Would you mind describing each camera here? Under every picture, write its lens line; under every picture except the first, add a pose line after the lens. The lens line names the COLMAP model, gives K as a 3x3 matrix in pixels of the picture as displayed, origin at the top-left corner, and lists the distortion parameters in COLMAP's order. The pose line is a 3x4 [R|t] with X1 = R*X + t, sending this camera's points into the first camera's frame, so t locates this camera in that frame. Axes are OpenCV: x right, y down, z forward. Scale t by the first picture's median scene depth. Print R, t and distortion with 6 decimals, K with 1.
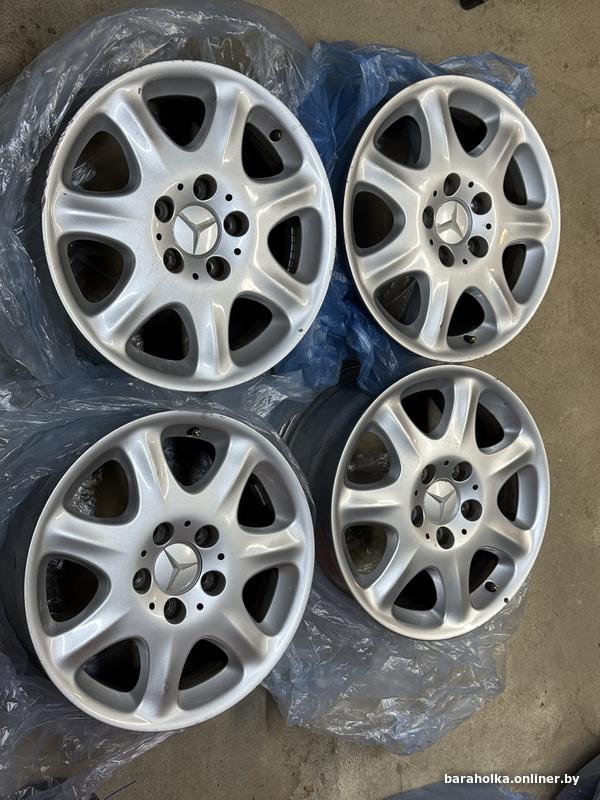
lens RADIAL K [[1121.8, 0, 300.0], [0, 1121.8, 400.0], [0, 0, 1]] dist [0.004715, 0.010915]
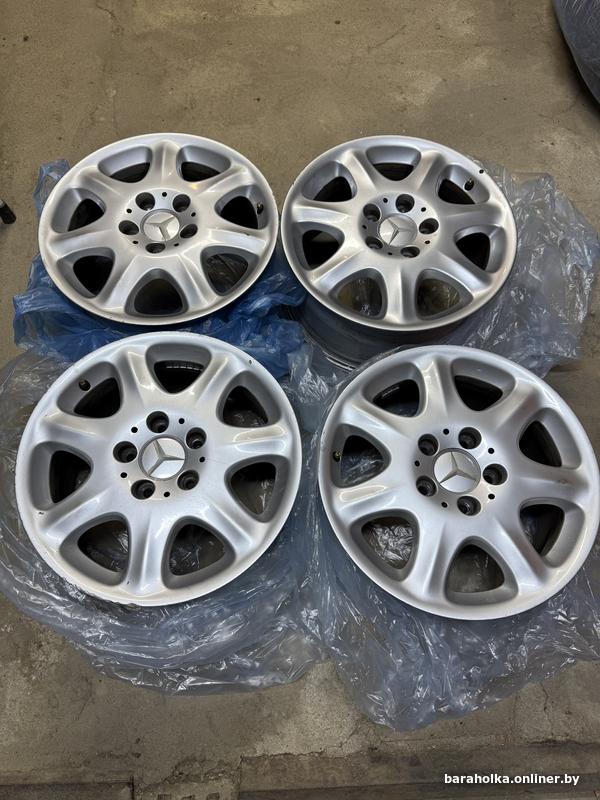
lens RADIAL K [[552.5, 0, 300.0], [0, 552.5, 400.0], [0, 0, 1]] dist [0.084719, -0.226874]
pose [[-0.015944, -0.982995, -0.182938, 0.061090], [0.998662, -0.006654, -0.051281, 0.017694], [0.049191, -0.183510, 0.981786, 0.397272]]
